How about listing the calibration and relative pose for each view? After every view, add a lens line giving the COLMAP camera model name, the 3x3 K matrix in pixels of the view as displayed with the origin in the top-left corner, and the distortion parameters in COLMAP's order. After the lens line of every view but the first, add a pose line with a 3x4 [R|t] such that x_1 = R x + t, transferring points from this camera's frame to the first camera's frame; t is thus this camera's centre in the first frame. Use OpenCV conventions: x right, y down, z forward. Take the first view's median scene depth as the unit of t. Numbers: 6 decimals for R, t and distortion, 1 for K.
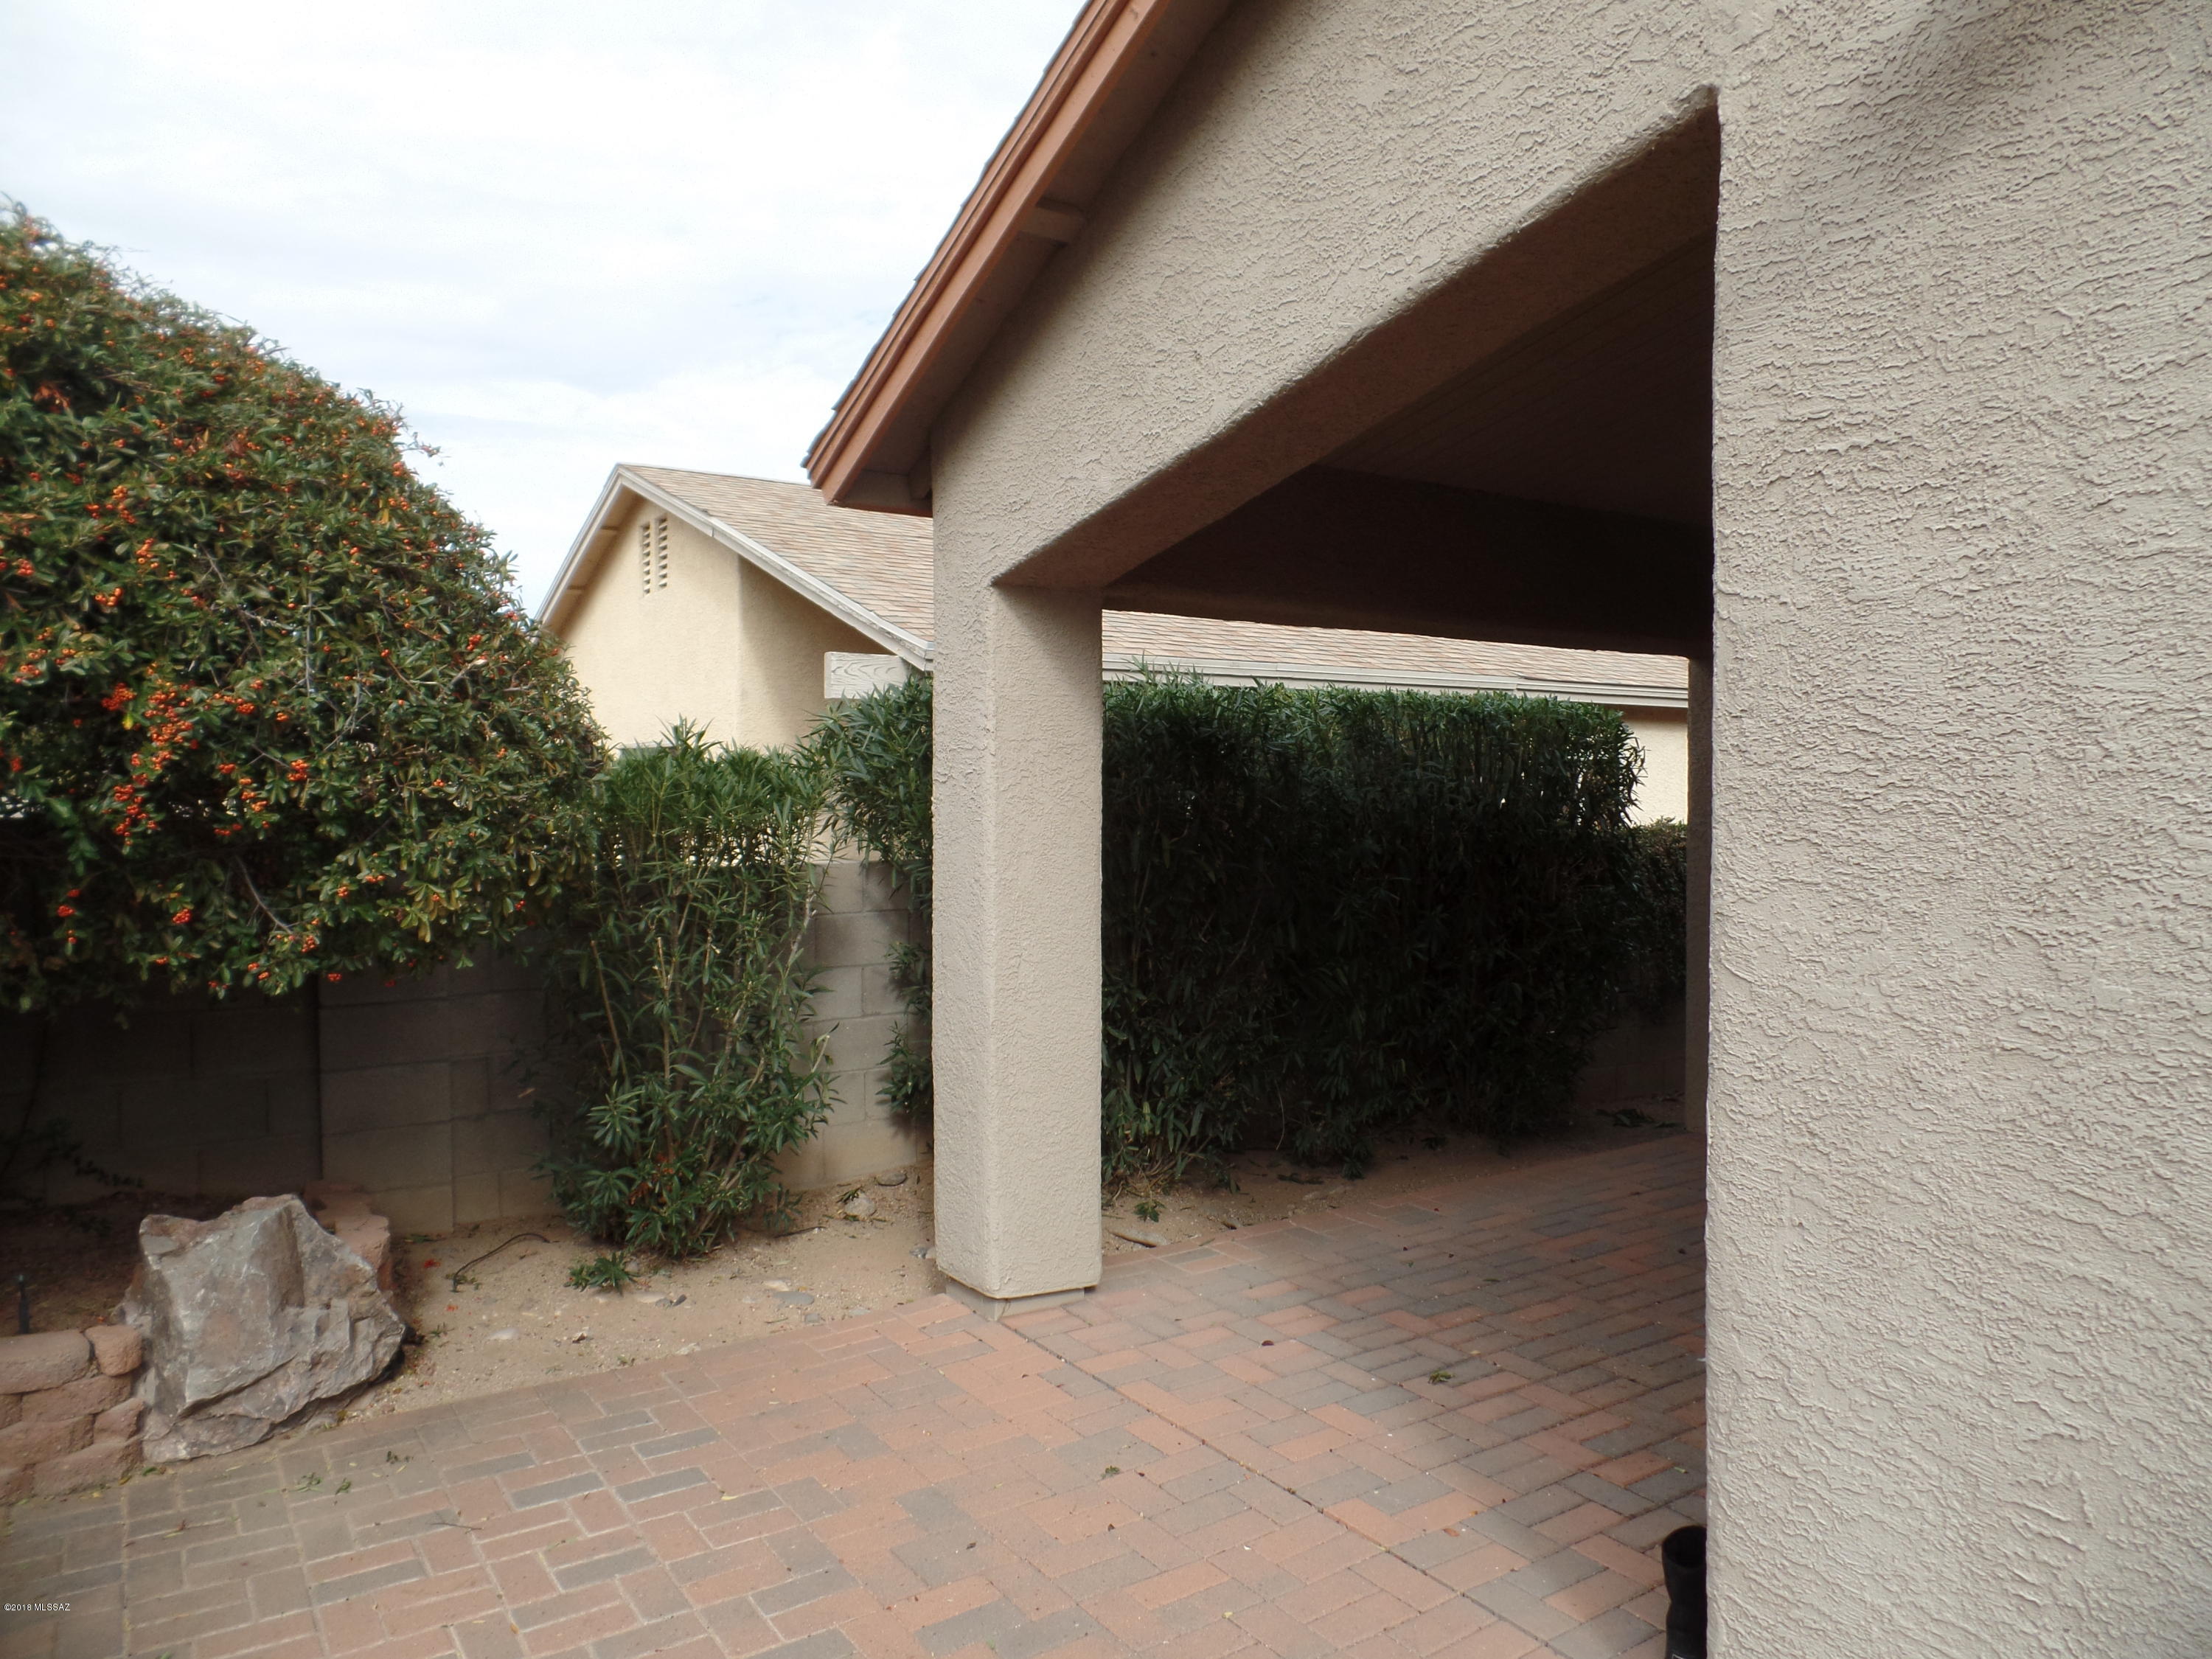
lens RADIAL K [[1535.6, 0, 1127.7], [0, 1535.6, 847.1], [0, 0, 1]] dist [0.007834, -0.007819]
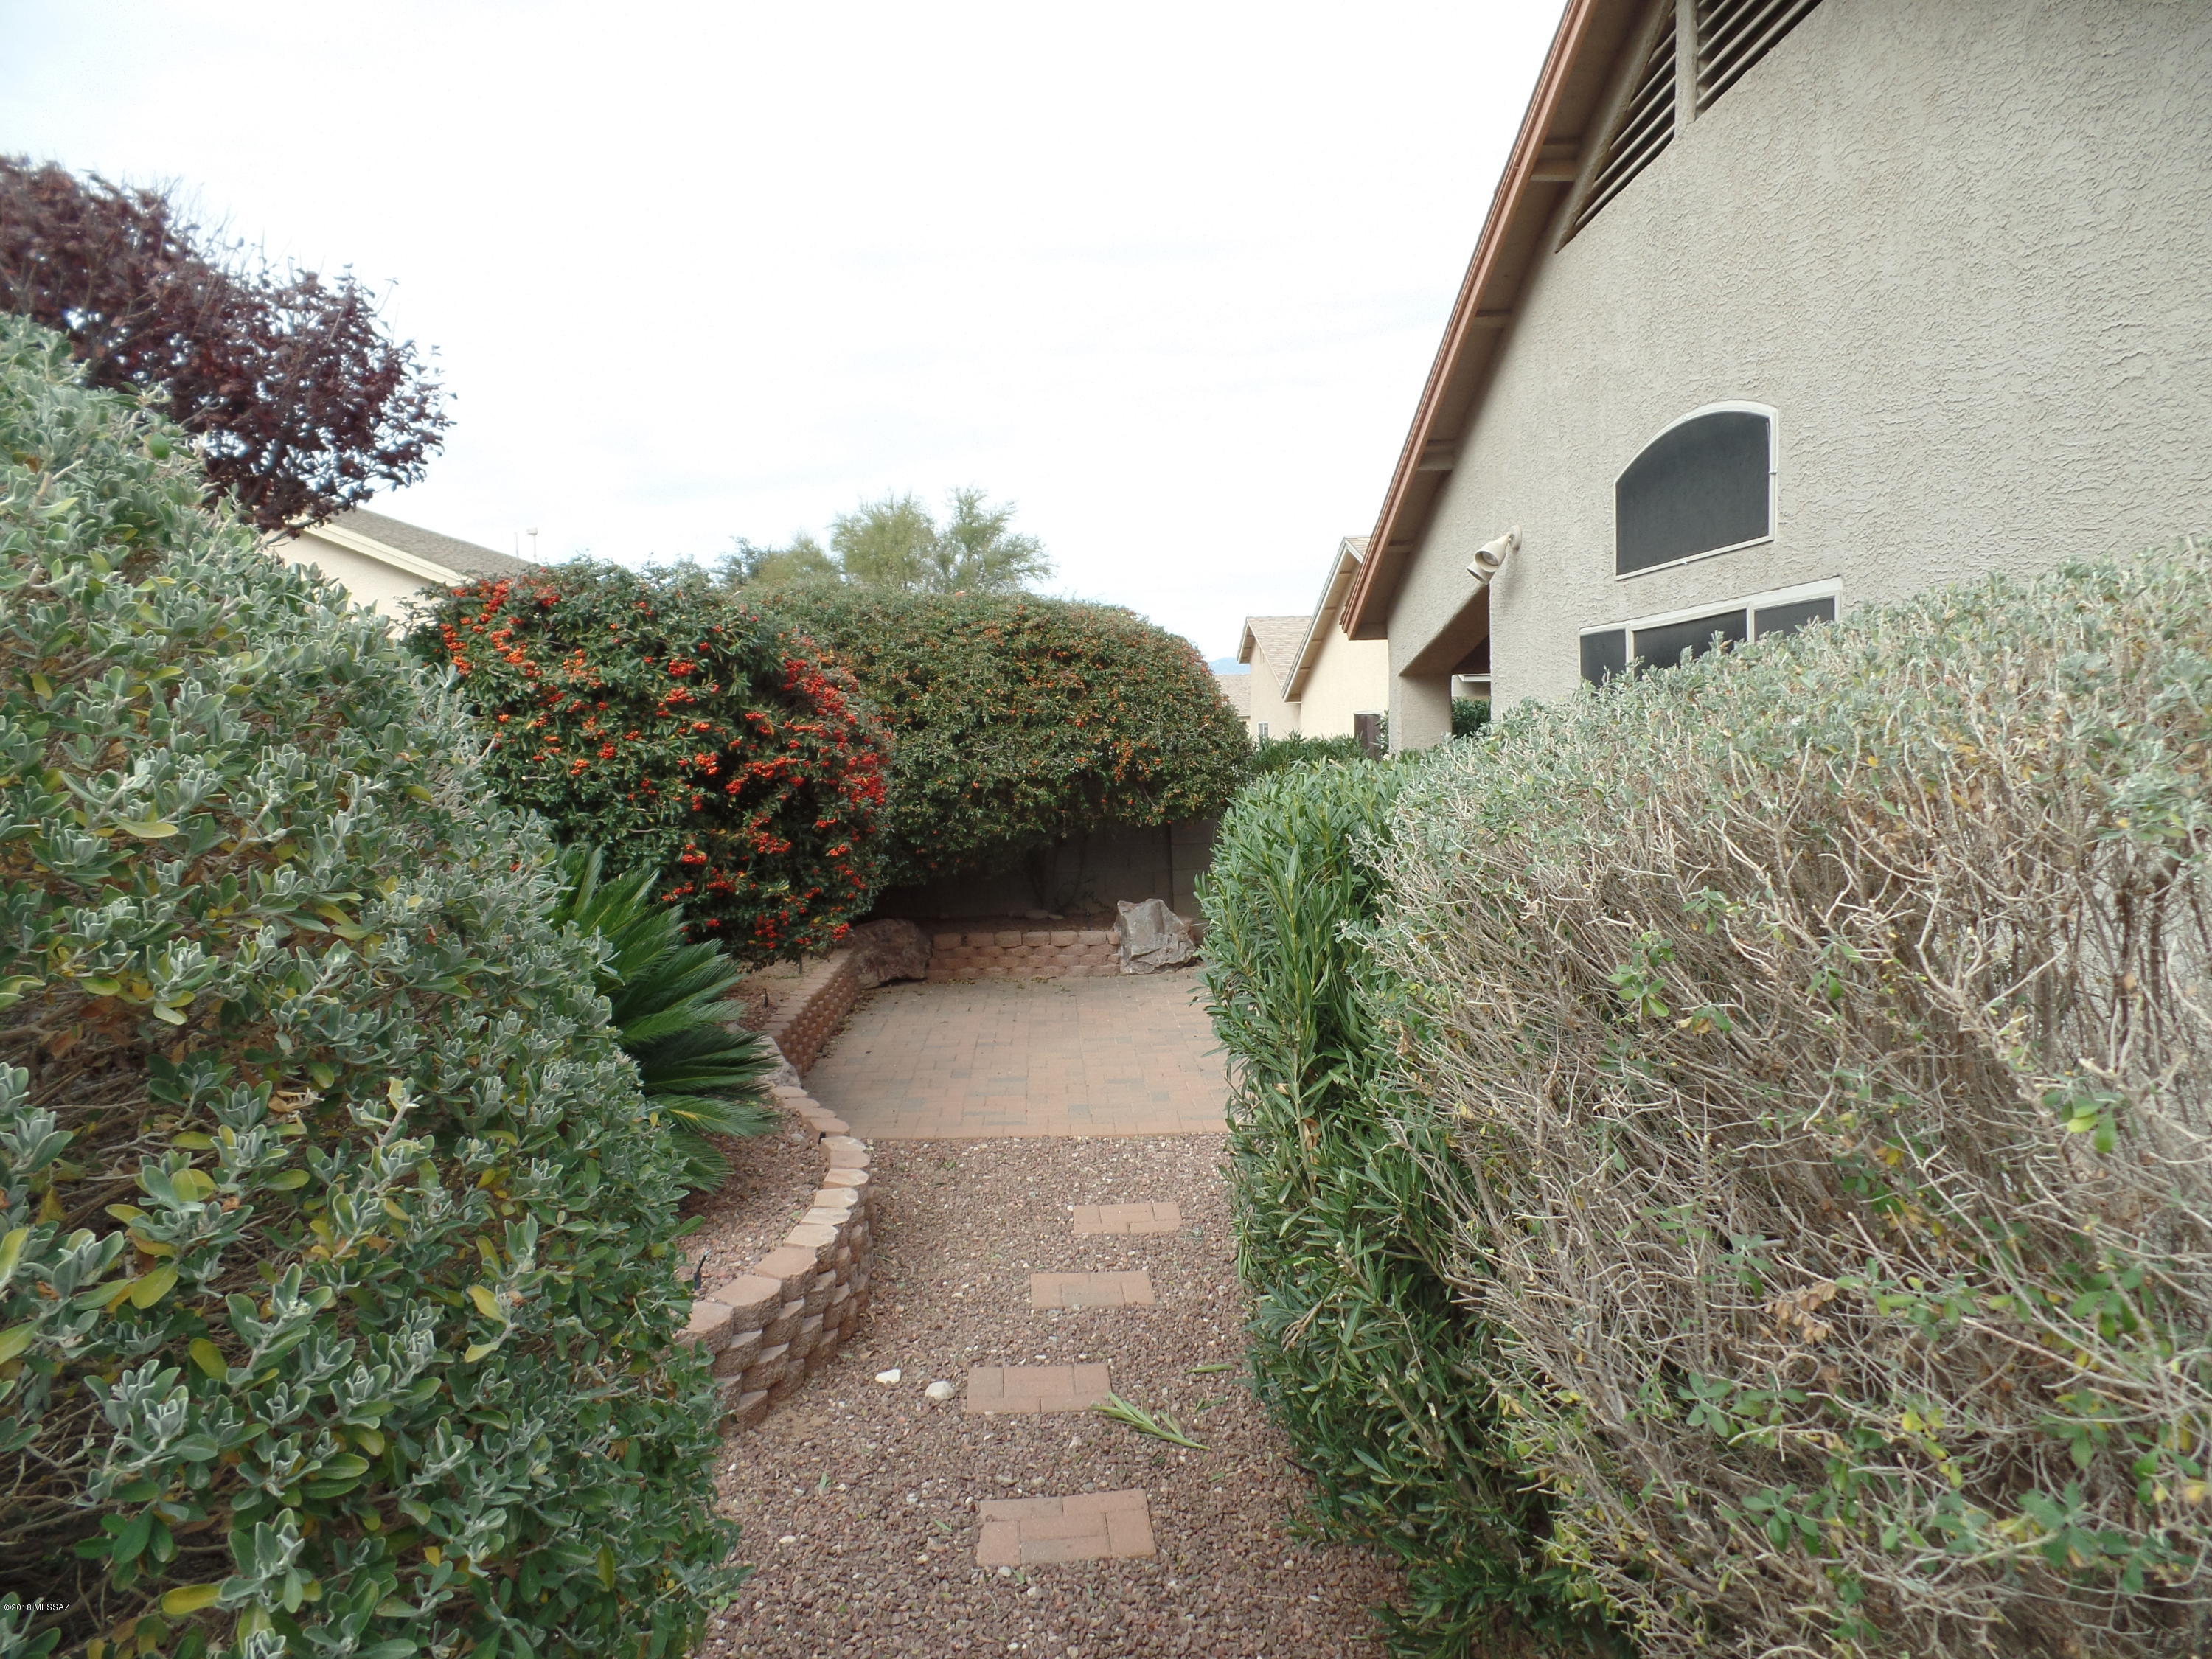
lens RADIAL K [[1535.6, 0, 1102.1], [0, 1535.6, 835.9], [0, 0, 1]] dist [0.007834, -0.007819]
pose [[0.852234, 0.007435, -0.523107, 1.173965], [0.017716, 0.998915, 0.043061, -0.032054], [0.522860, -0.045965, 0.851178, -2.033672]]
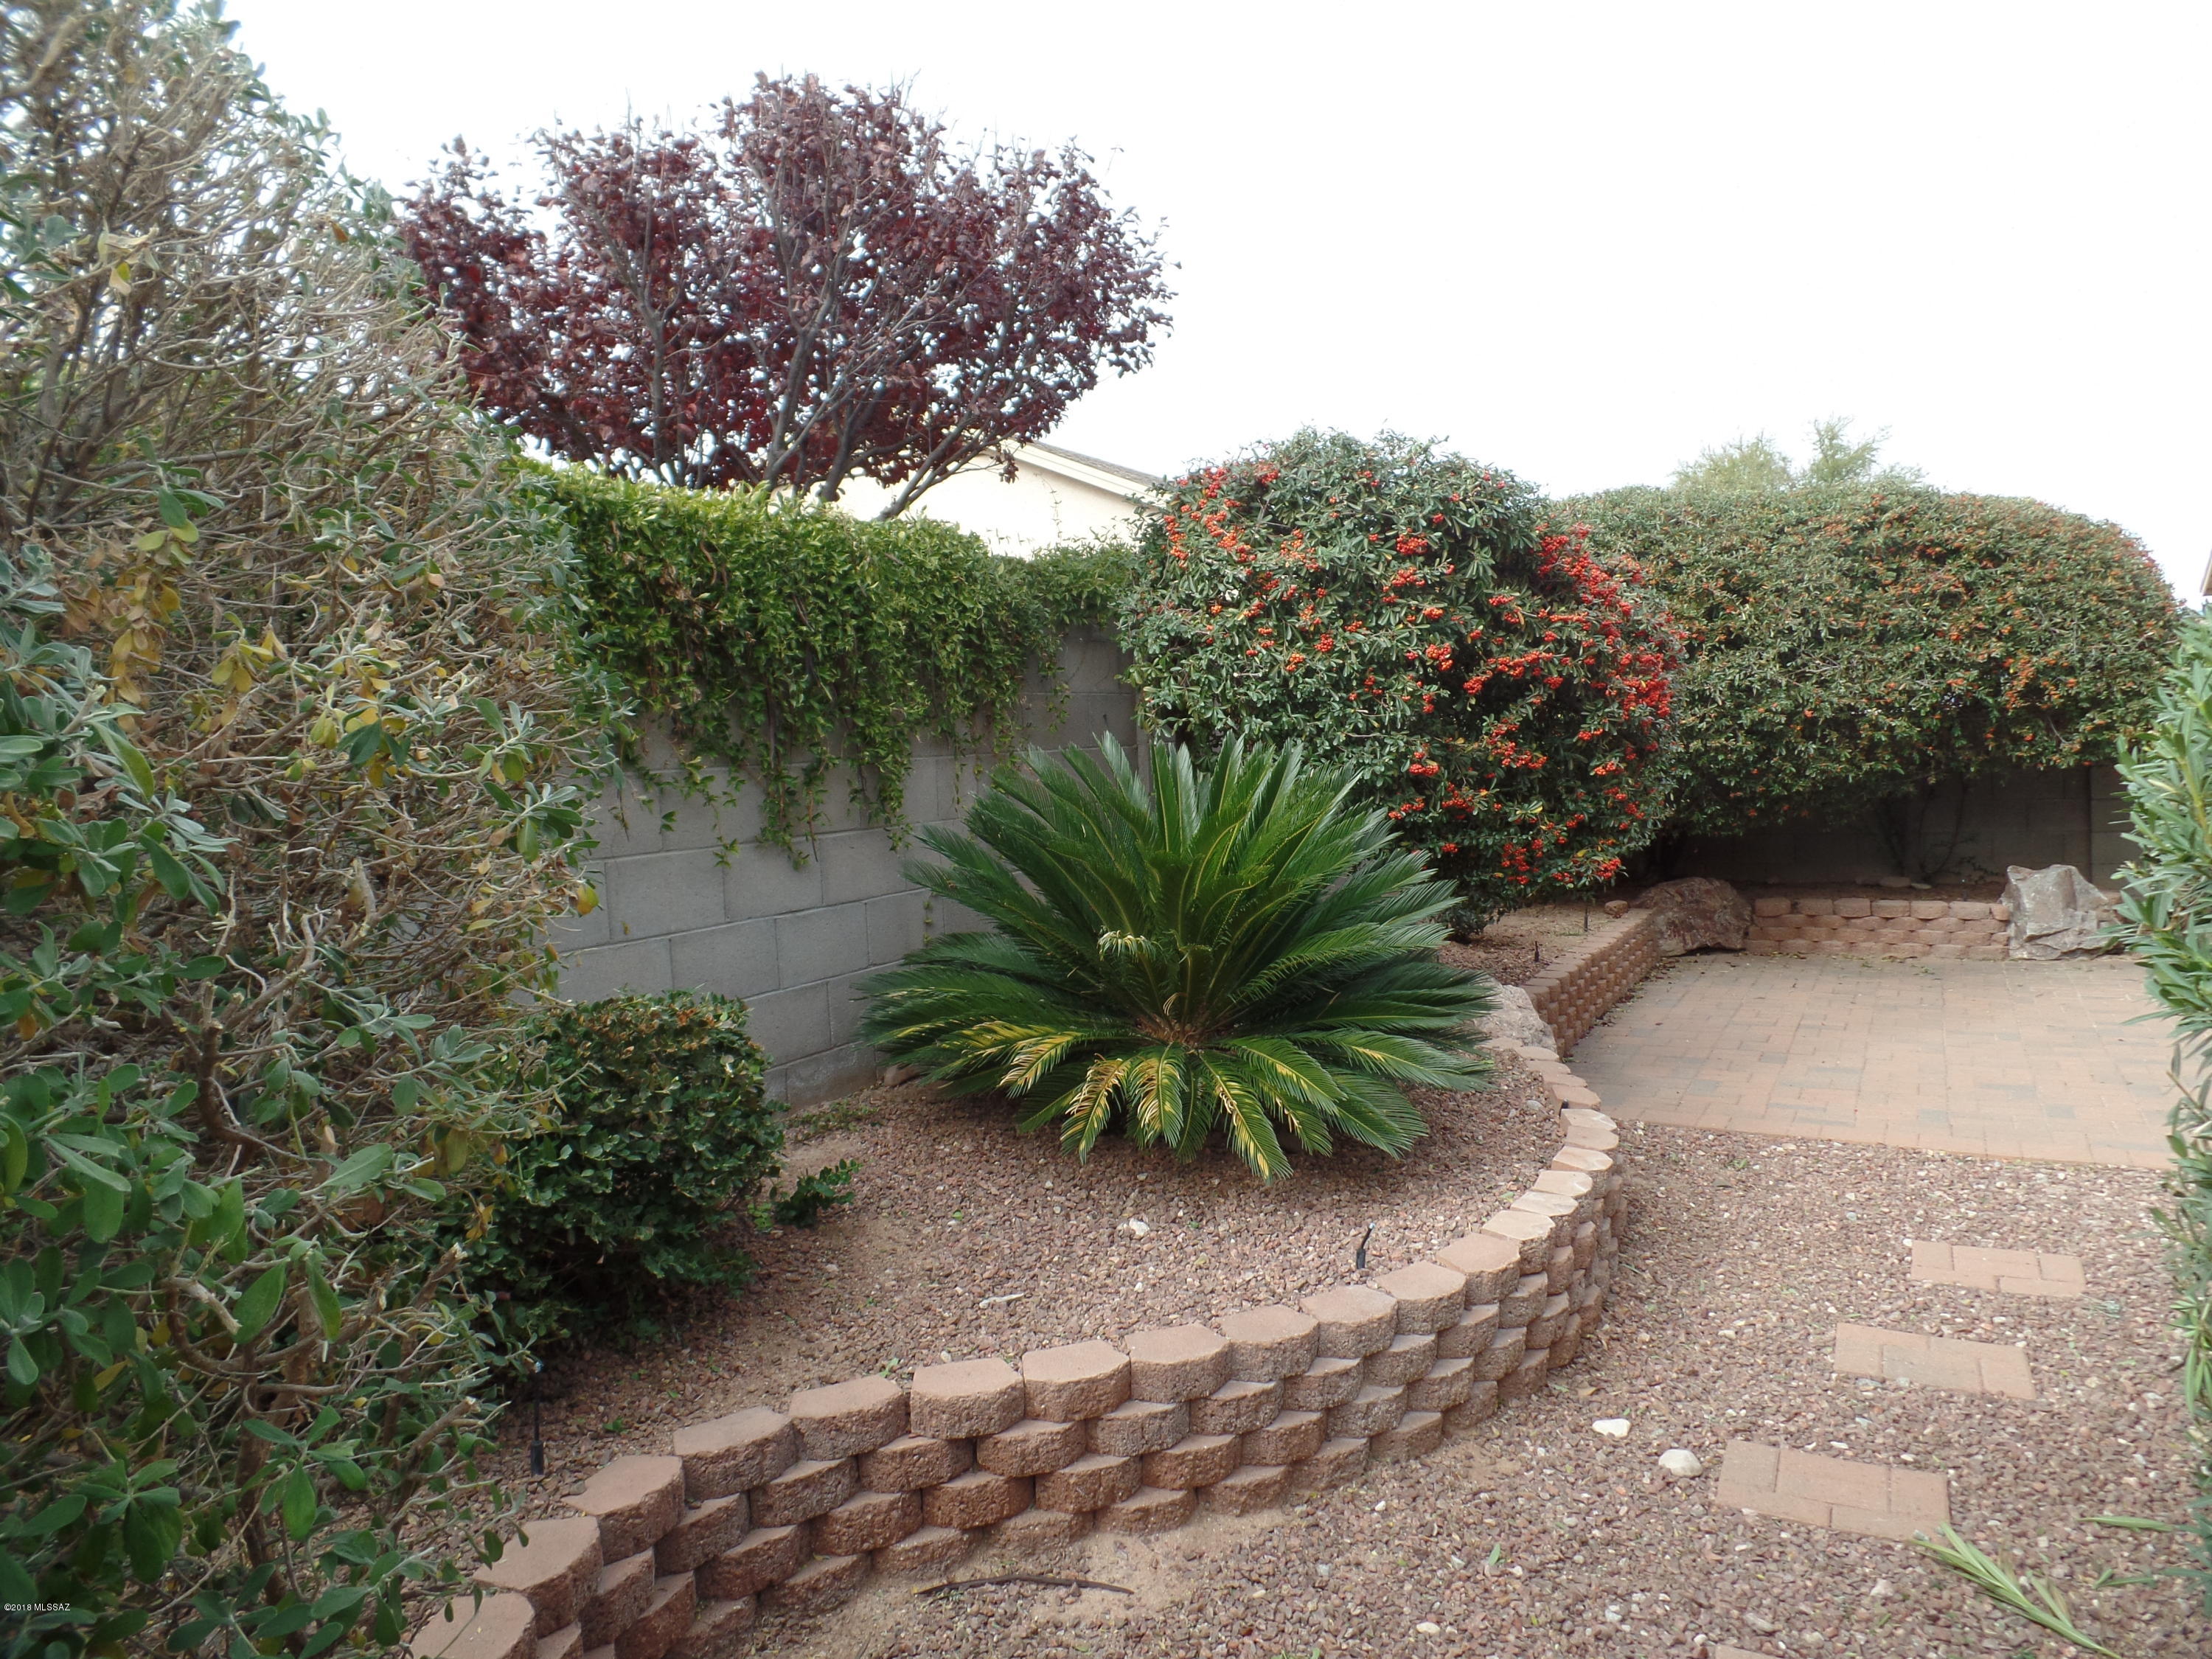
lens RADIAL K [[1535.6, 0, 1097.9], [0, 1535.6, 834.7], [0, 0, 1]] dist [0.007834, -0.007819]
pose [[0.470166, 0.031671, -0.882009, 1.034360], [0.021083, 0.998668, 0.047098, 0.052168], [0.882326, -0.040740, 0.468872, -1.762628]]
